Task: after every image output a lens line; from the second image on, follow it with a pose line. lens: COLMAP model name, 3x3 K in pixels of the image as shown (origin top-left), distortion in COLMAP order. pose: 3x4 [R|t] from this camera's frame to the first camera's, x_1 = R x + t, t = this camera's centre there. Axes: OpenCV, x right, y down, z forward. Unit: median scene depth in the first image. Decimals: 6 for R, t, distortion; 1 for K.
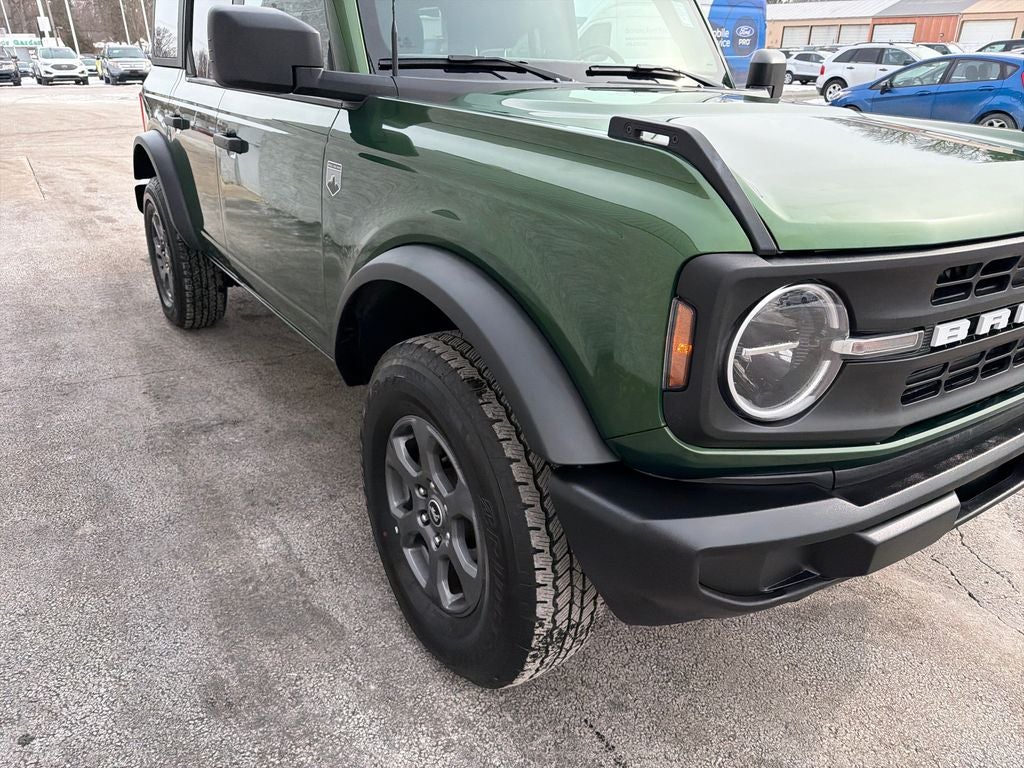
lens RADIAL K [[722.6, 0, 515.0], [0, 722.6, 389.6], [0, 0, 1]] dist [0.035869, -0.042451]
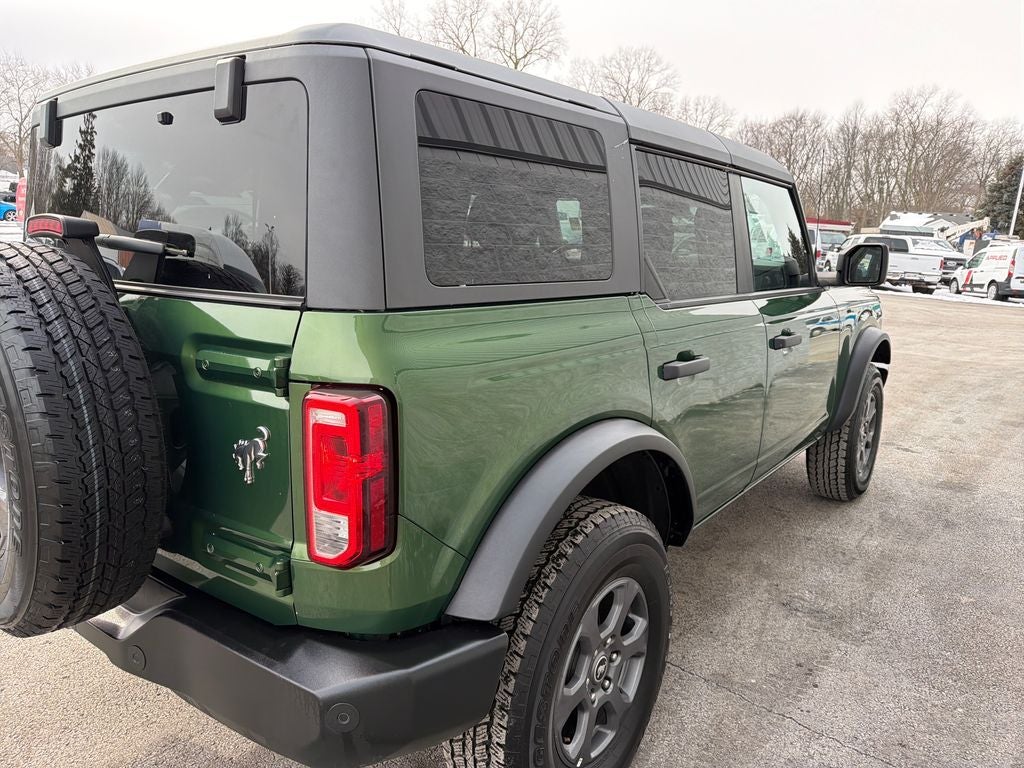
lens RADIAL K [[722.6, 0, 513.4], [0, 722.6, 380.0], [0, 0, 1]] dist [0.035869, -0.042451]
pose [[-0.317395, -0.211998, 0.924293, -1.778546], [0.350311, 0.879535, 0.322026, -1.077504], [-0.881217, 0.426000, -0.204895, 2.207621]]
